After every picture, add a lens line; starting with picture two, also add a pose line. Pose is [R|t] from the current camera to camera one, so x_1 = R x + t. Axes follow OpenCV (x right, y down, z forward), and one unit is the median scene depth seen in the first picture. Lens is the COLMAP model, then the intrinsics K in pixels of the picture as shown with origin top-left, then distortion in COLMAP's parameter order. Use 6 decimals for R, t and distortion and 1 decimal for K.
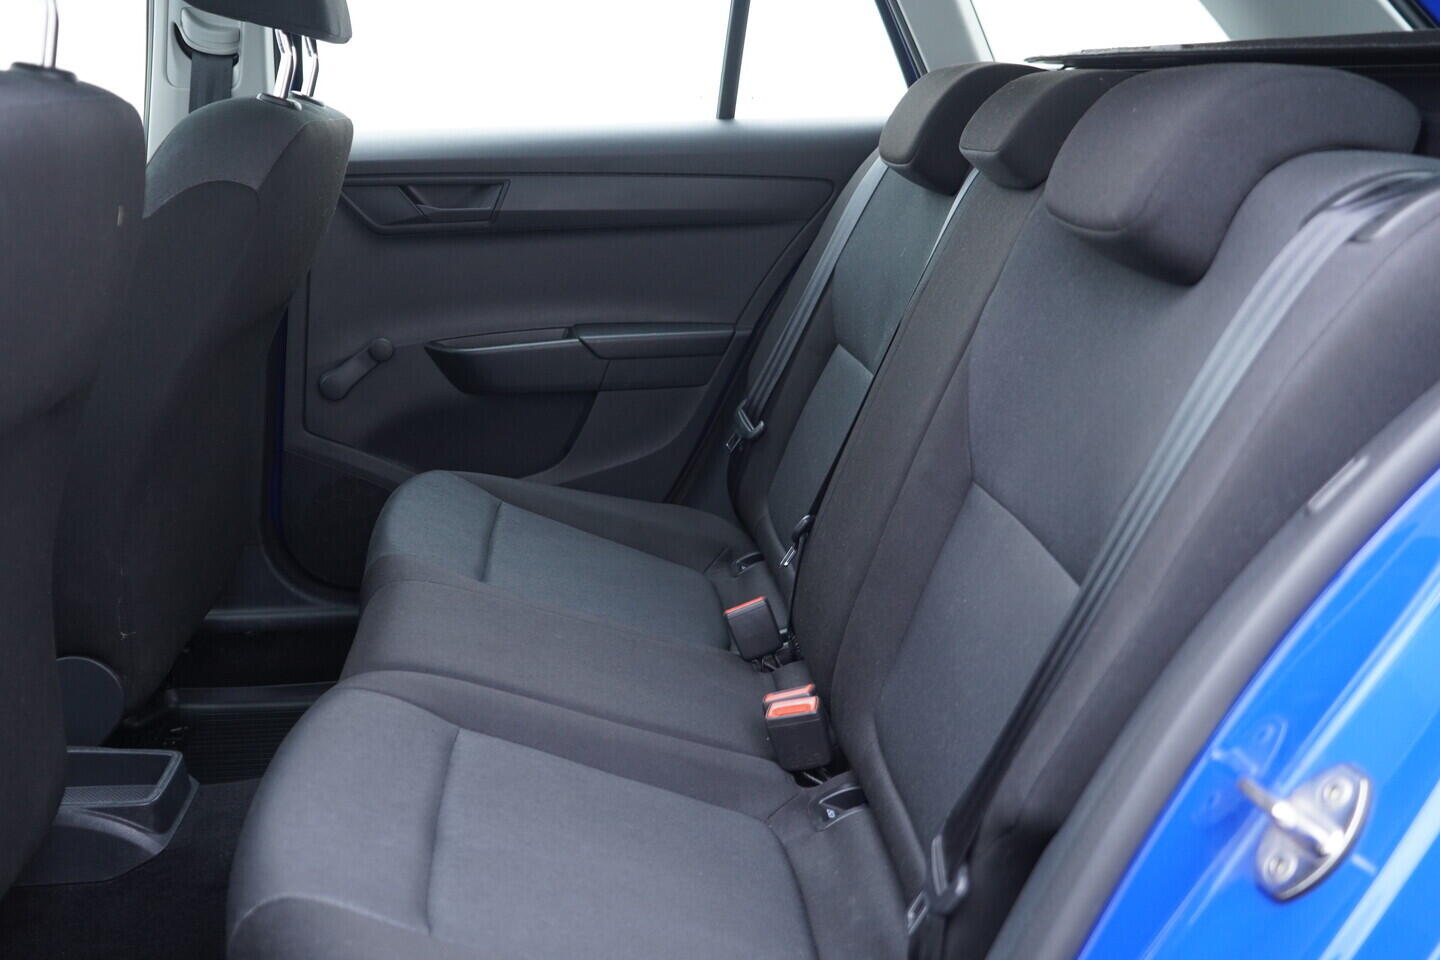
lens RADIAL K [[1477.7, 0, 720.0], [0, 1477.7, 480.0], [0, 0, 1]] dist [-0.009227, 0.033157]
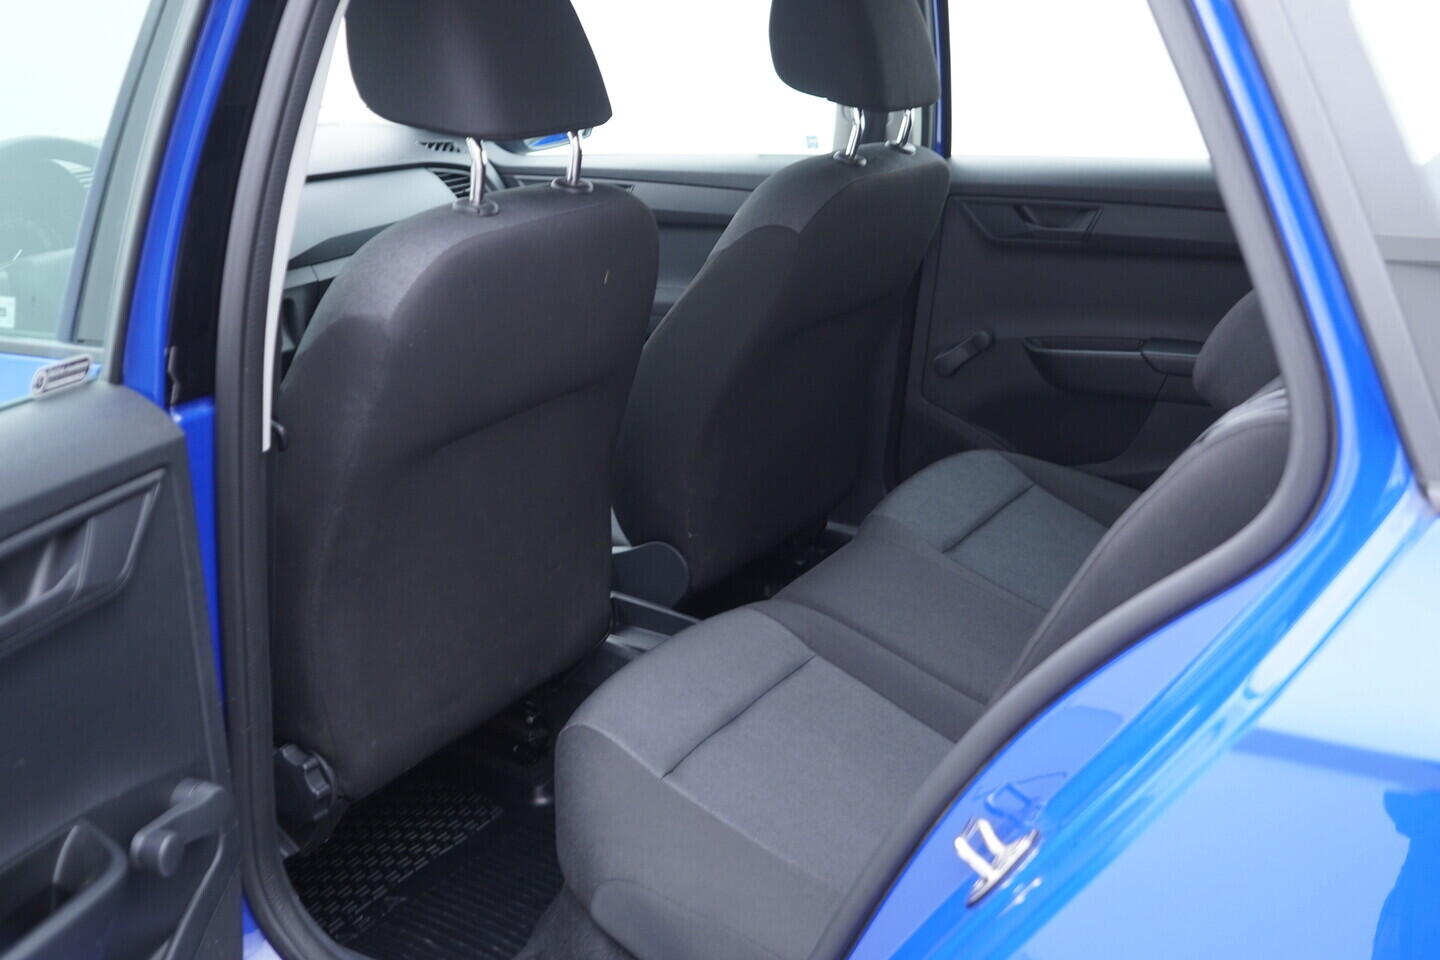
lens RADIAL K [[1477.7, 0, 720.0], [0, 1477.7, 480.0], [0, 0, 1]] dist [-0.009227, 0.033157]
pose [[0.795055, 0.177599, -0.579954, 0.318633], [-0.139749, 0.984083, 0.109775, -0.079396], [0.590219, -0.006230, 0.807219, -0.093060]]
